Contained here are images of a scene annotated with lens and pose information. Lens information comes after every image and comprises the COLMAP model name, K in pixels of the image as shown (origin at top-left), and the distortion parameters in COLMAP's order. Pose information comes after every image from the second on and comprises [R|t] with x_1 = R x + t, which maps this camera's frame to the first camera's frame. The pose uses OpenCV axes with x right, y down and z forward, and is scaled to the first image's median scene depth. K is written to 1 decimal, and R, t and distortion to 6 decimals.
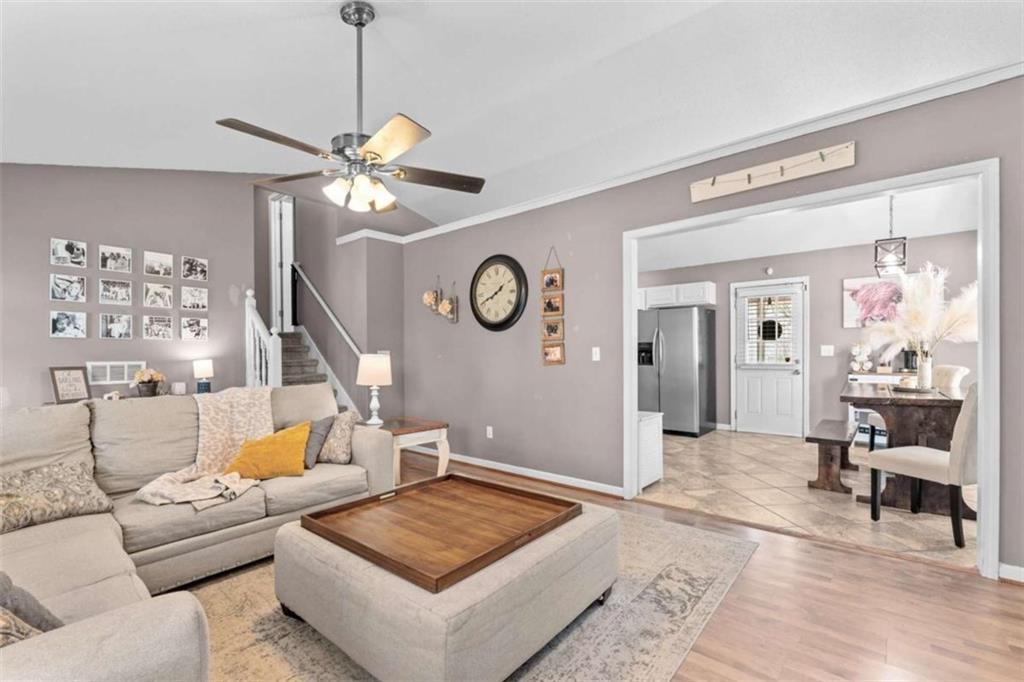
lens RADIAL K [[450.5, 0, 510.0], [0, 450.5, 352.3], [0, 0, 1]] dist [-0.003884, -0.000253]
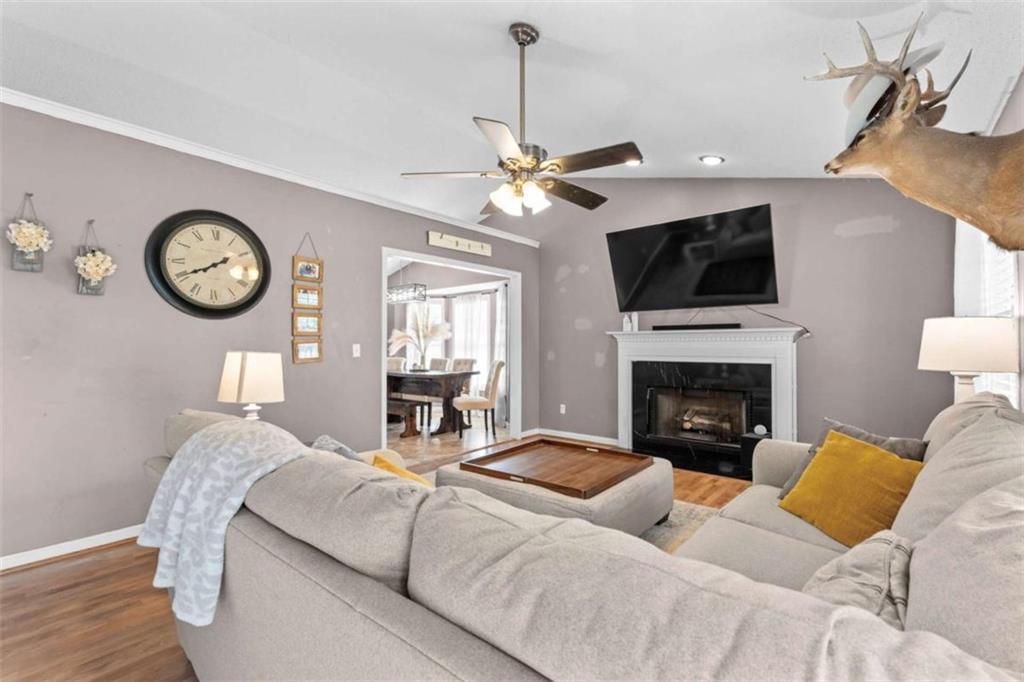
lens RADIAL K [[445.3, 0, 512.0], [0, 445.3, 341.0], [0, 0, 1]] dist [-0.005832, -0.000692]
pose [[-0.007728, 0.022093, 0.999726, -0.609567], [0.004018, 0.999749, -0.022063, 0.003533], [-0.999962, 0.003847, -0.007815, 0.456890]]
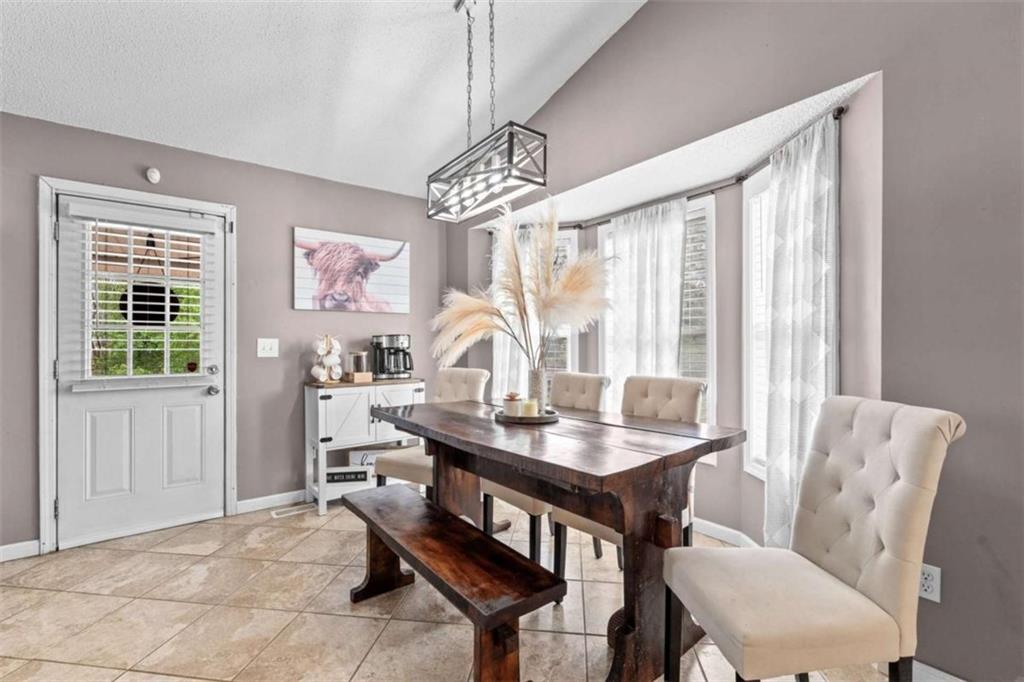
lens RADIAL K [[445.3, 0, 512.0], [0, 445.3, 341.0], [0, 0, 1]] dist [-0.005832, -0.000692]
pose [[0.210909, 0.008340, 0.977470, 0.247191], [0.005588, 0.999937, -0.009738, -0.005303], [-0.977490, 0.007516, 0.210849, 0.634203]]
